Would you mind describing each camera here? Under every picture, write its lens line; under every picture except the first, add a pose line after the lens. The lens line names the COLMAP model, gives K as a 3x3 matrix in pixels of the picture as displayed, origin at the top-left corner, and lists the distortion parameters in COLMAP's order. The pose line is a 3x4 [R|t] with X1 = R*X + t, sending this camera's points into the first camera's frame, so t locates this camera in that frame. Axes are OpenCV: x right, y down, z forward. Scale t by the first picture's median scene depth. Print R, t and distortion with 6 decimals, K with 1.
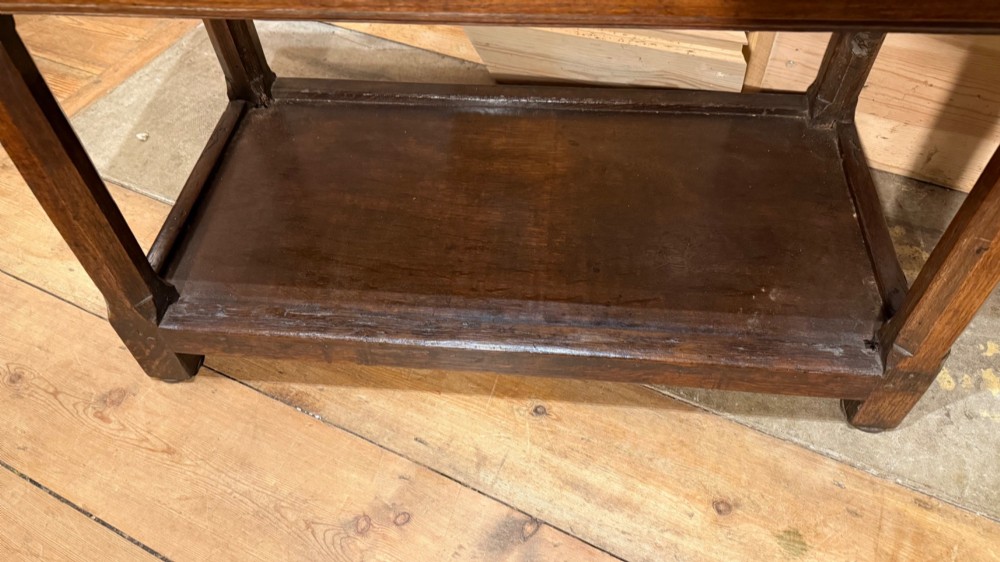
lens RADIAL K [[693.7, 0, 496.1], [0, 693.7, 287.6], [0, 0, 1]] dist [0.136322, -0.239115]
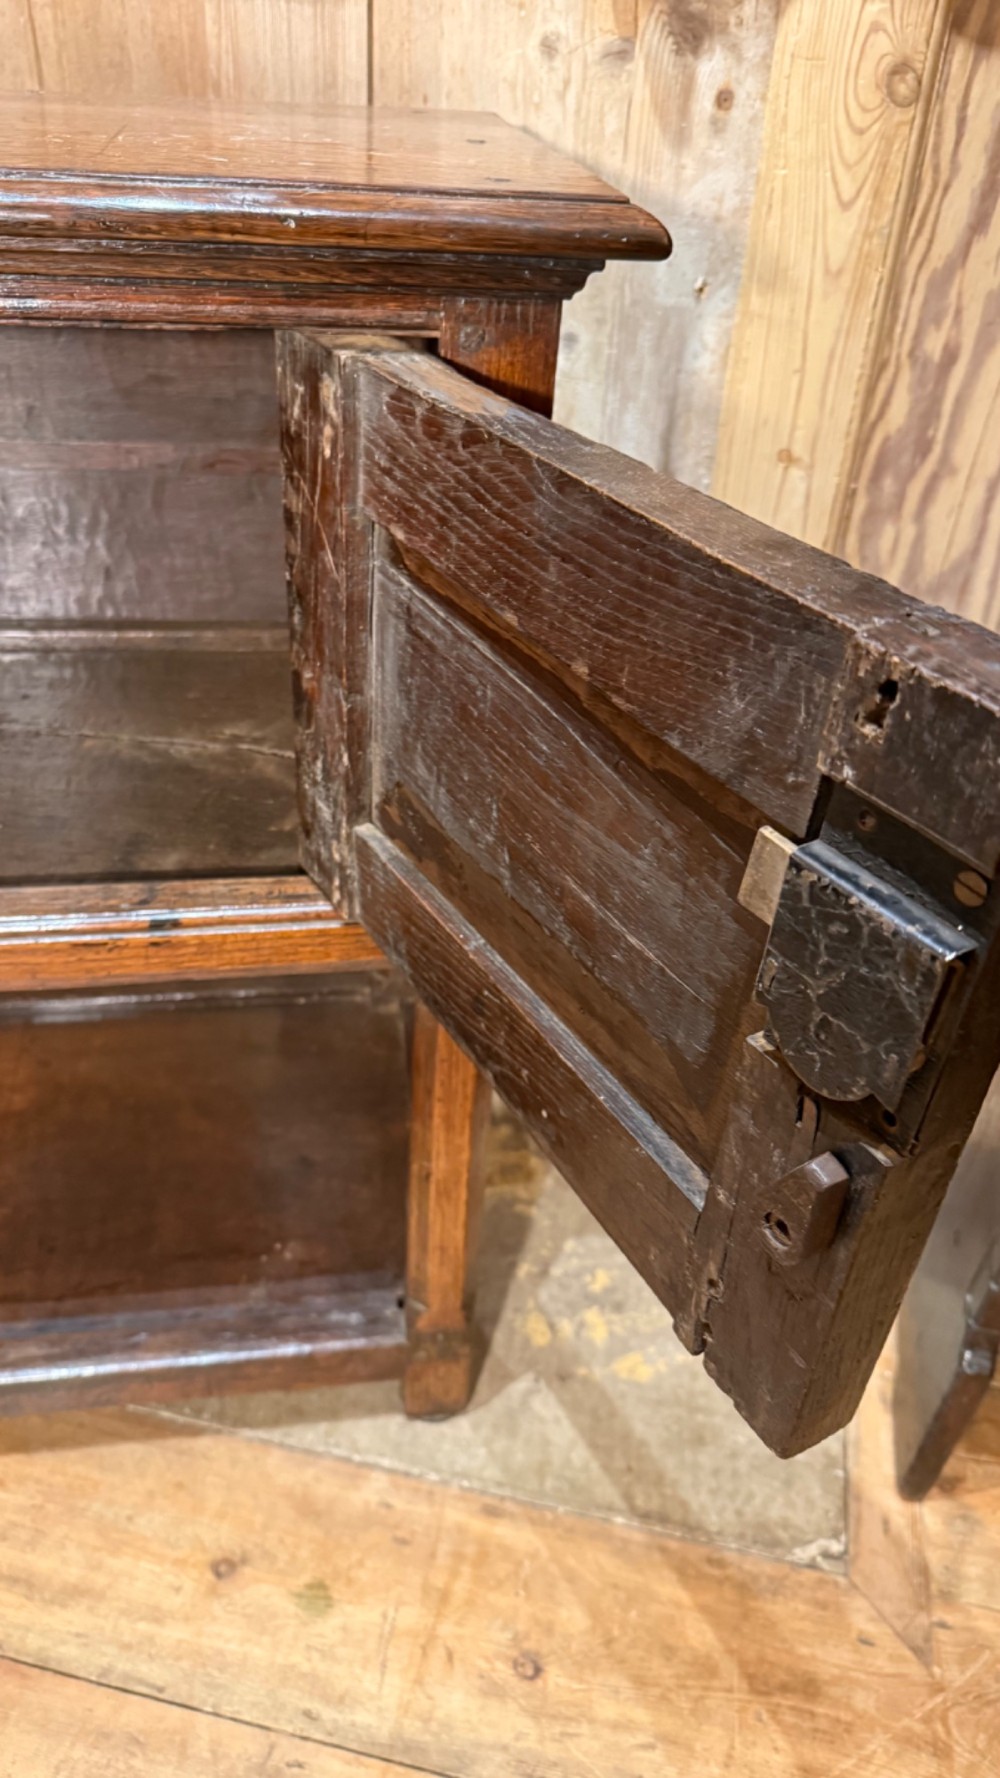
lens RADIAL K [[1274.9, 0, 499.9], [0, 1274.9, 888.8], [0, 0, 1]] dist [0.019449, -0.049083]
pose [[0.964059, -0.067708, 0.256916, 0.283077], [0.133169, 0.959889, -0.246738, 0.004900], [-0.229905, 0.272083, 0.934406, -0.432123]]
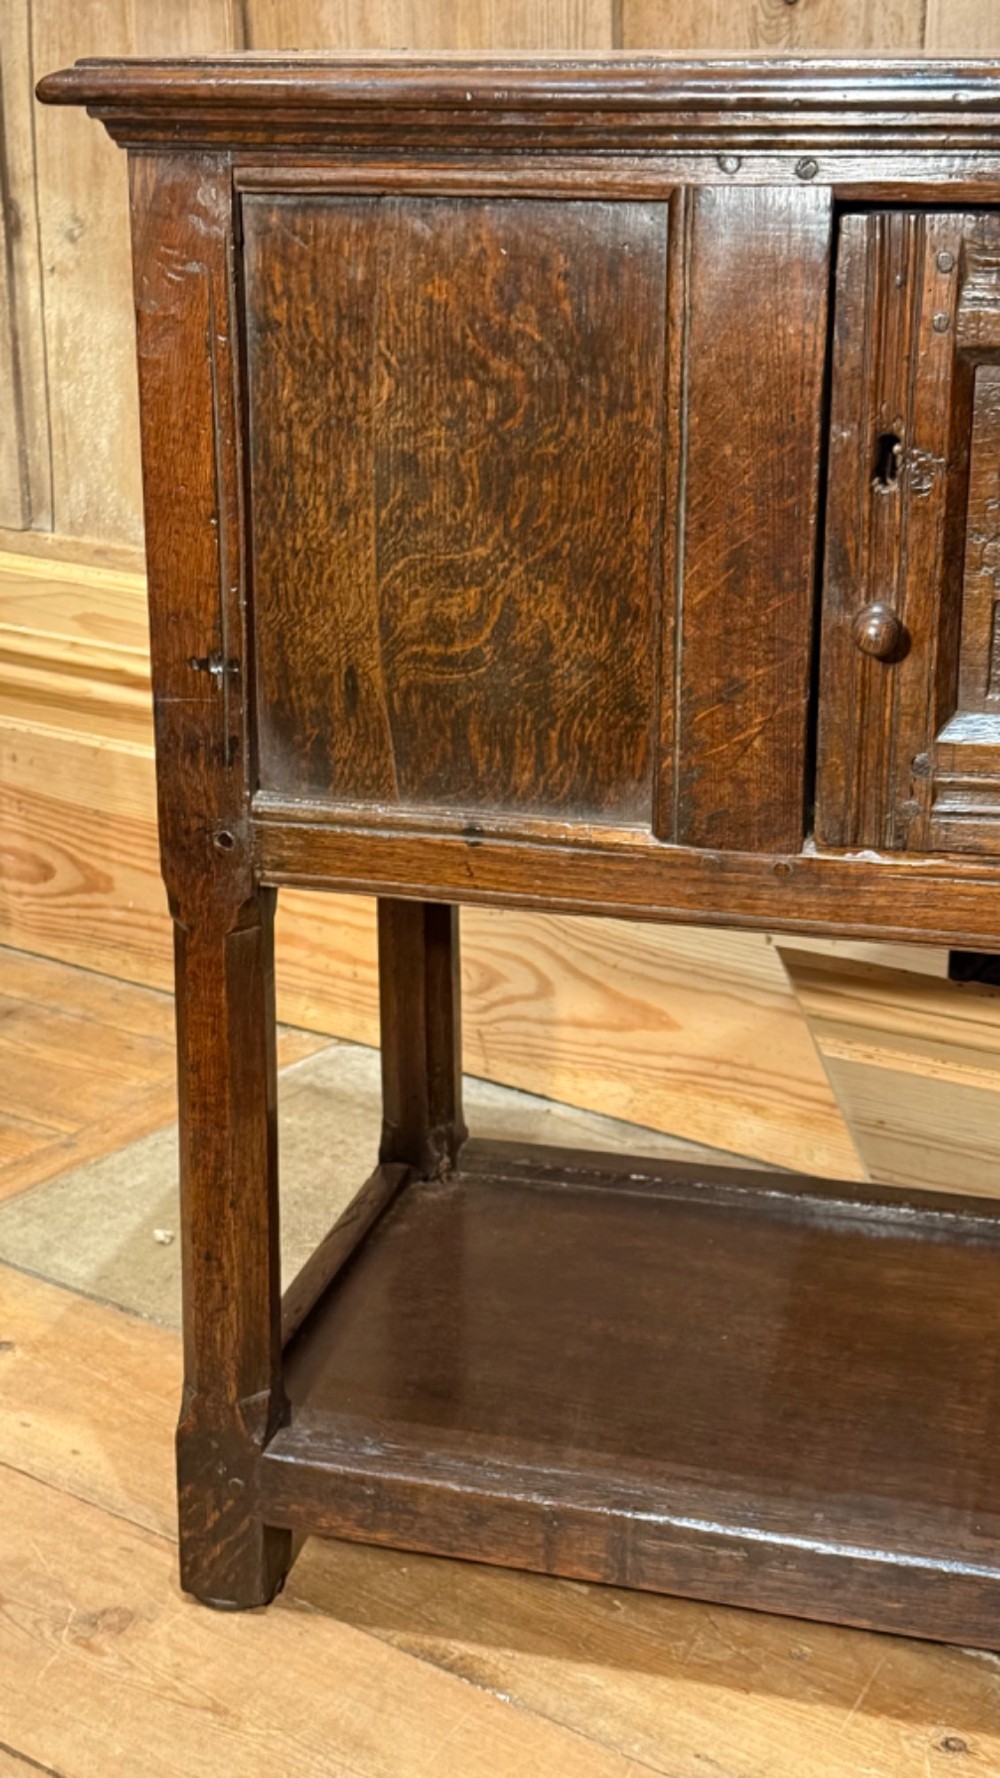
lens RADIAL K [[2456.5, 0, 486.5], [0, 2456.5, 895.1], [0, 0, 1]] dist [0.184353, -0.423850]
pose [[0.983808, 0.084781, -0.157907, -0.033504], [-0.154865, 0.845609, -0.510845, 0.631494], [0.090218, 0.527027, 0.845046, -0.834169]]
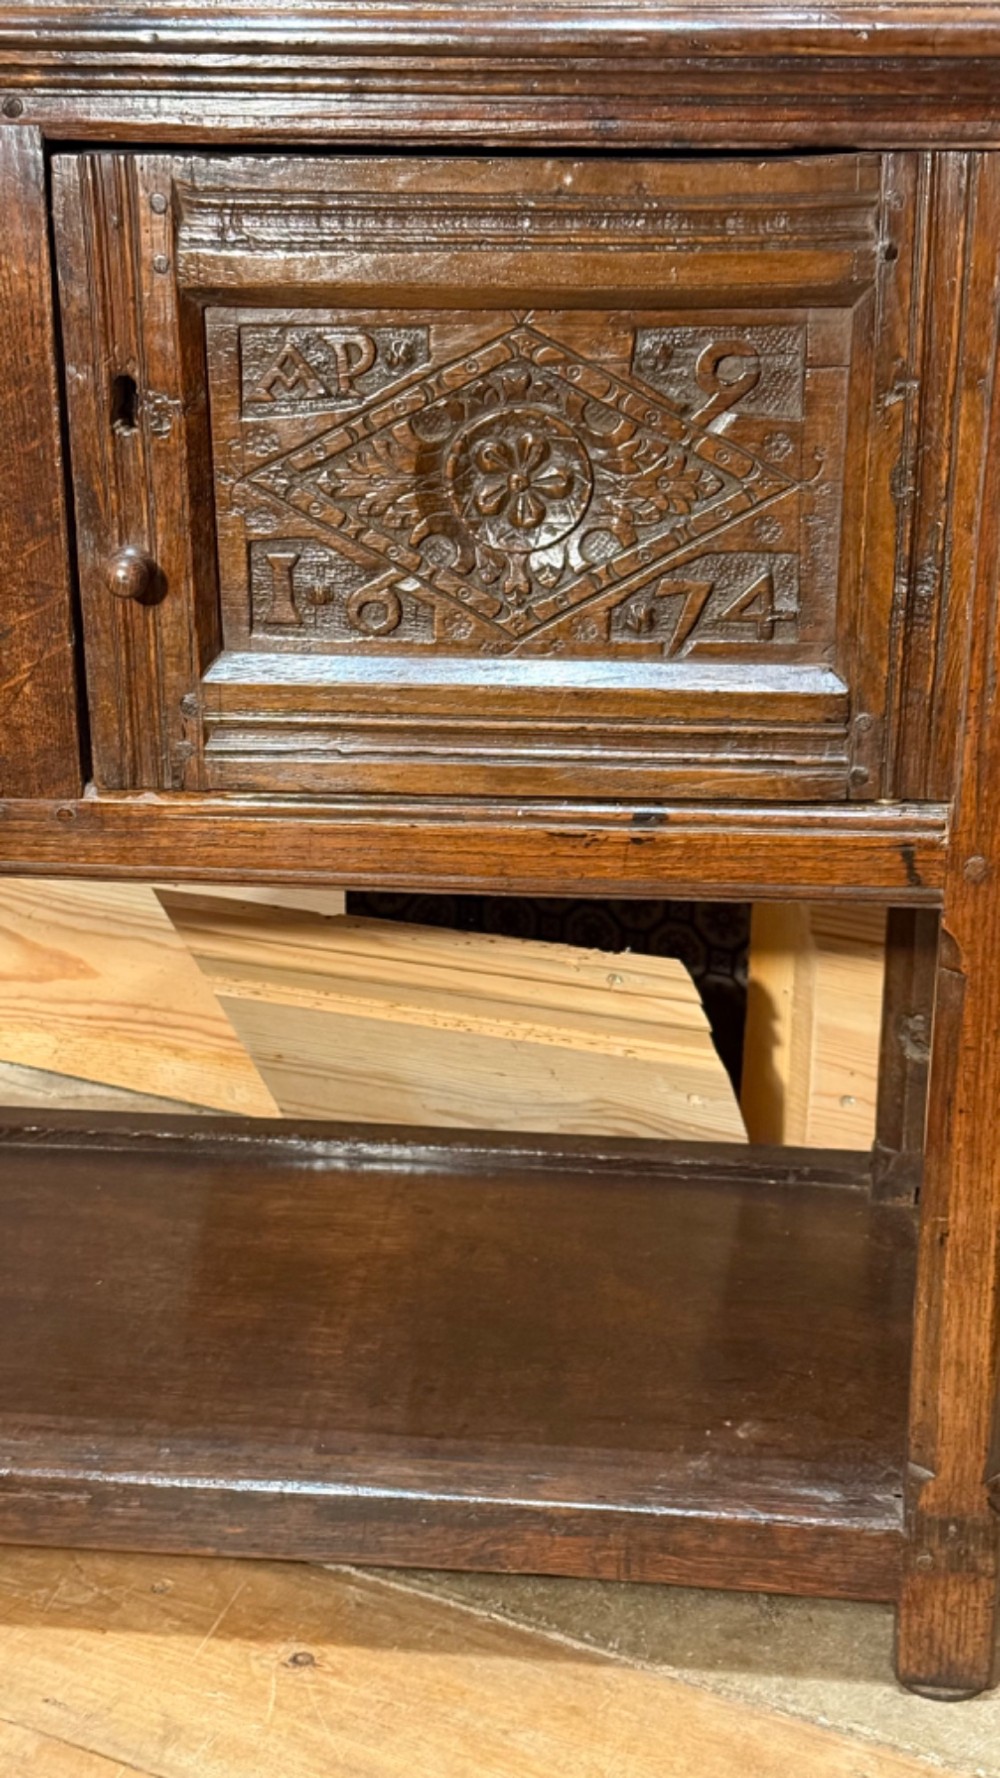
lens RADIAL K [[2460.9, 0, 508.3], [0, 2460.9, 894.0], [0, 0, 1]] dist [0.113654, -0.003454]
pose [[0.999346, 0.034650, 0.010384, 0.177129], [-0.024666, 0.862750, -0.505028, 0.613914], [-0.026459, 0.504442, 0.863040, -0.834343]]
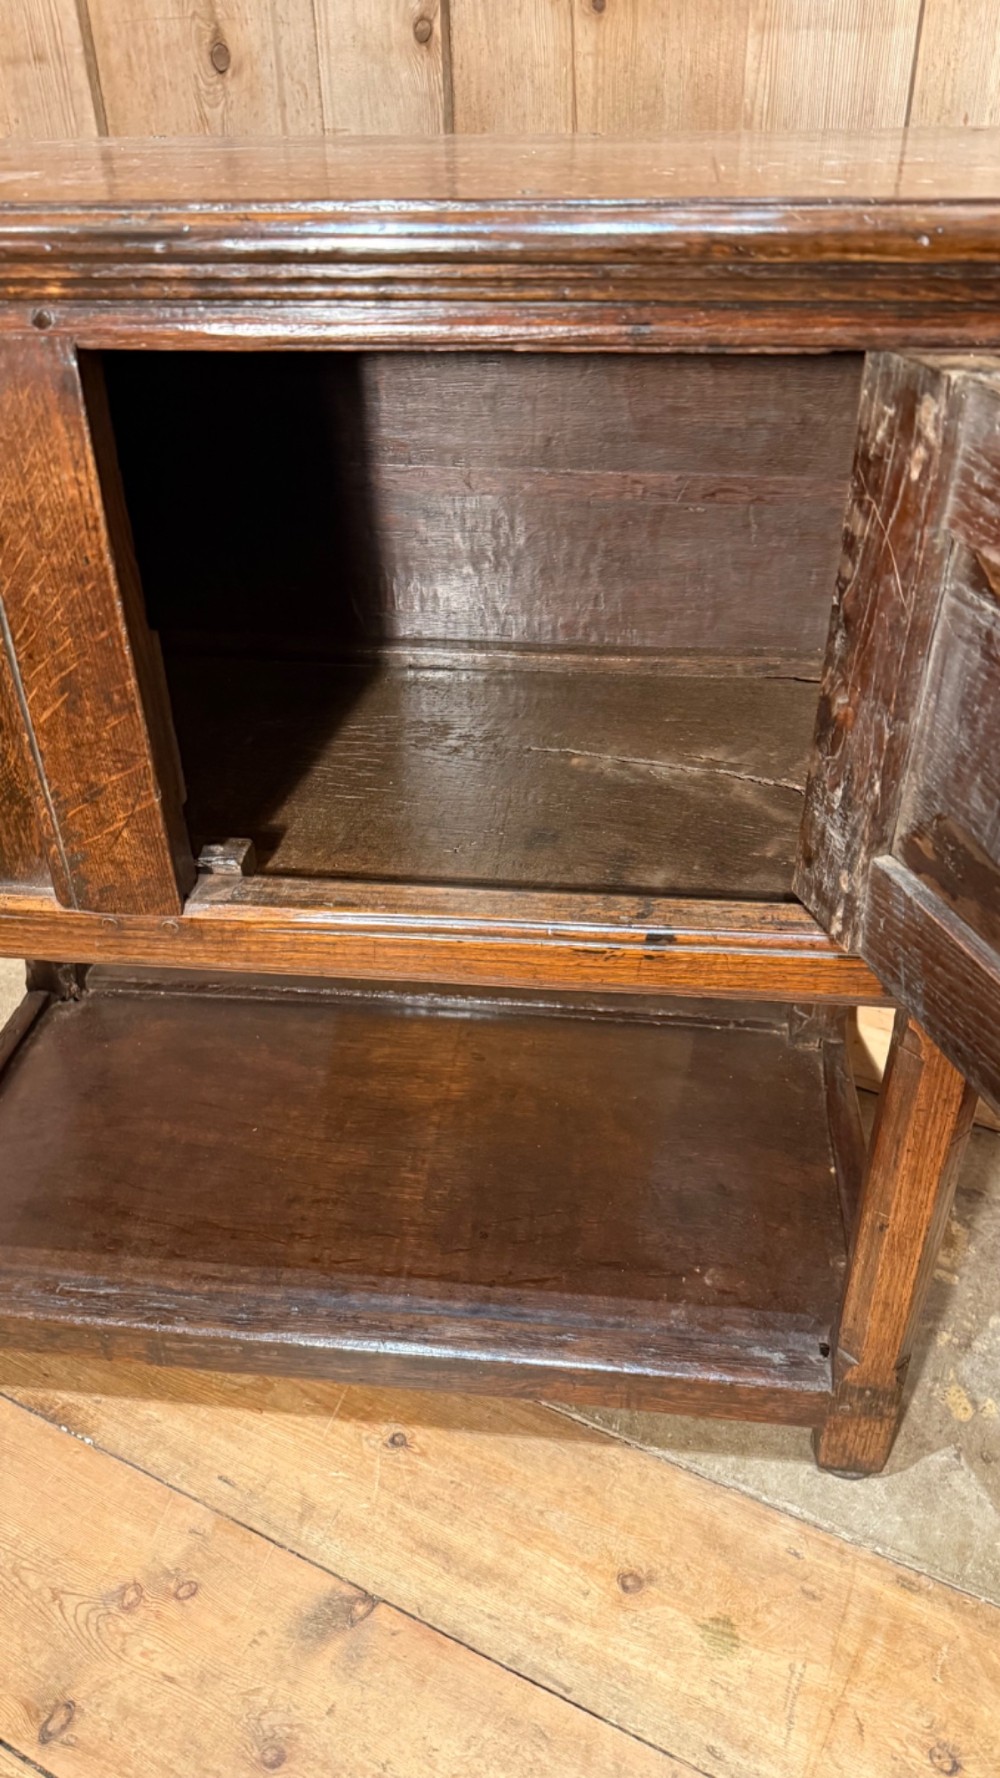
lens RADIAL K [[1263.1, 0, 502.6], [0, 1263.1, 896.6], [0, 0, 1]] dist [-0.001613, -0.003636]
pose [[0.999733, 0.022763, -0.004015, 0.166300], [-0.022978, 0.959798, -0.279749, 0.001716], [-0.002514, 0.279766, 0.960065, -0.405698]]
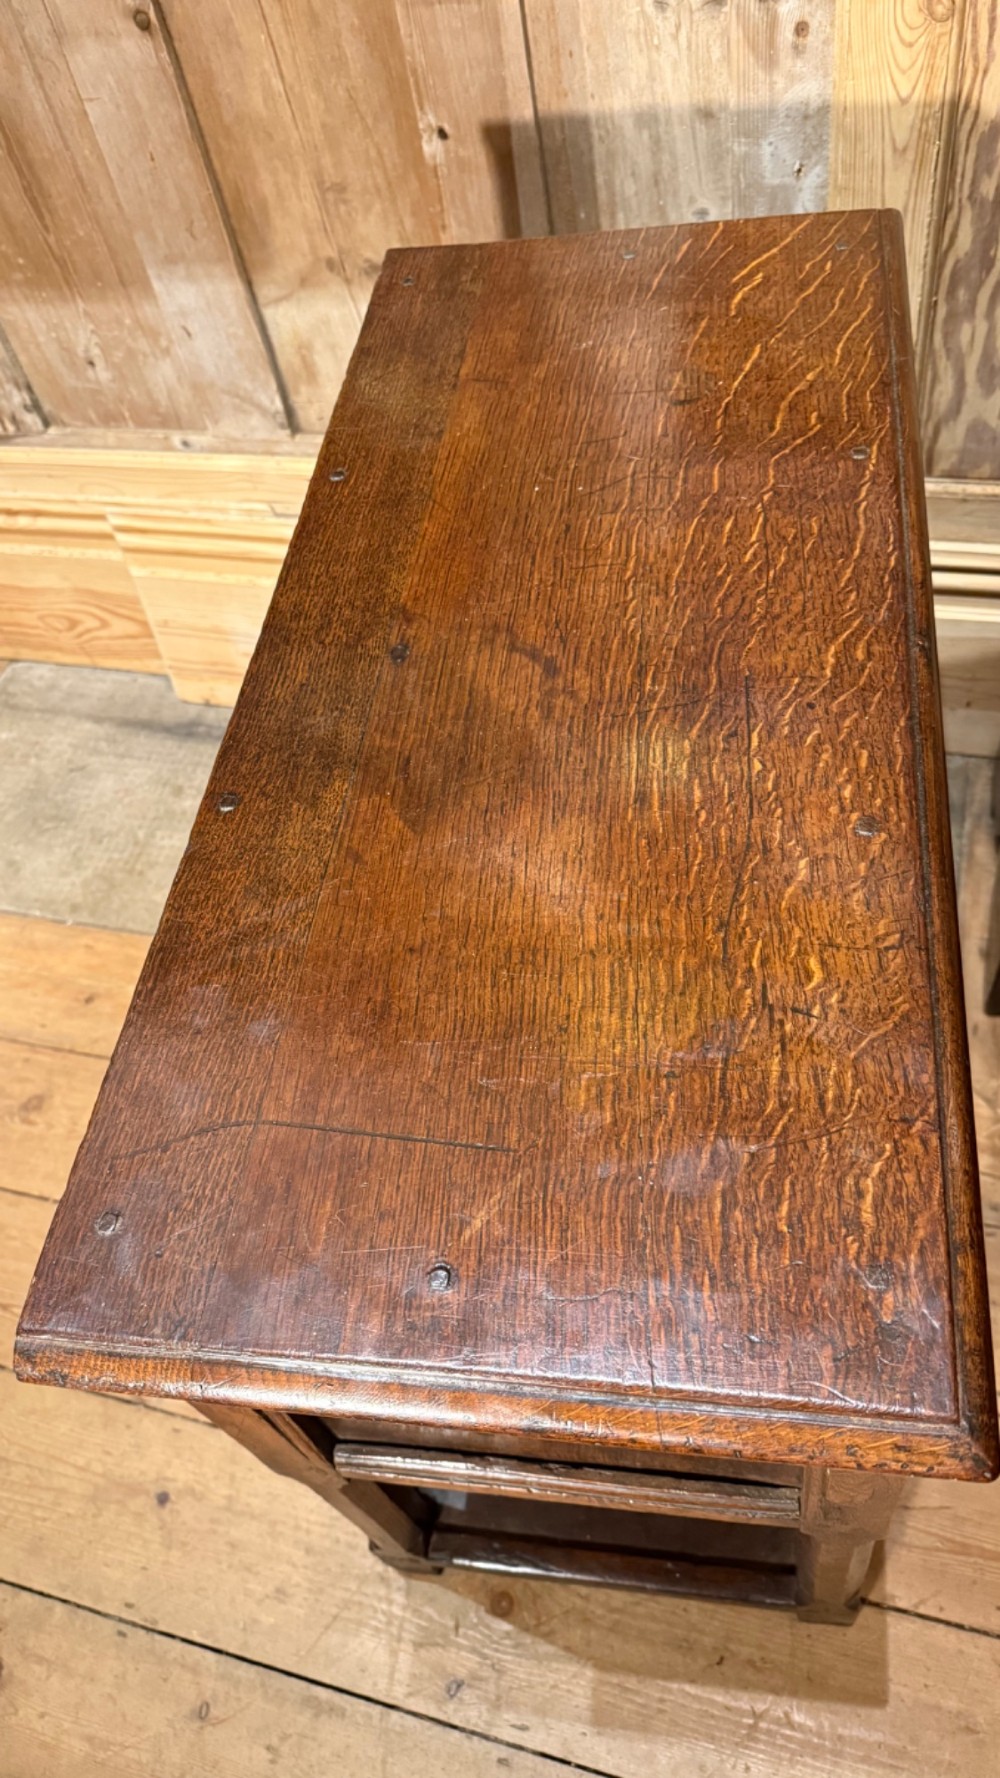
lens RADIAL K [[1272.7, 0, 500.1], [0, 1272.7, 873.6], [0, 0, 1]] dist [0.004312, -0.019403]
pose [[0.975180, -0.220293, 0.022246, 0.231935], [0.219609, 0.975139, 0.029585, -0.105096], [-0.028210, -0.023965, 0.999315, -1.099958]]
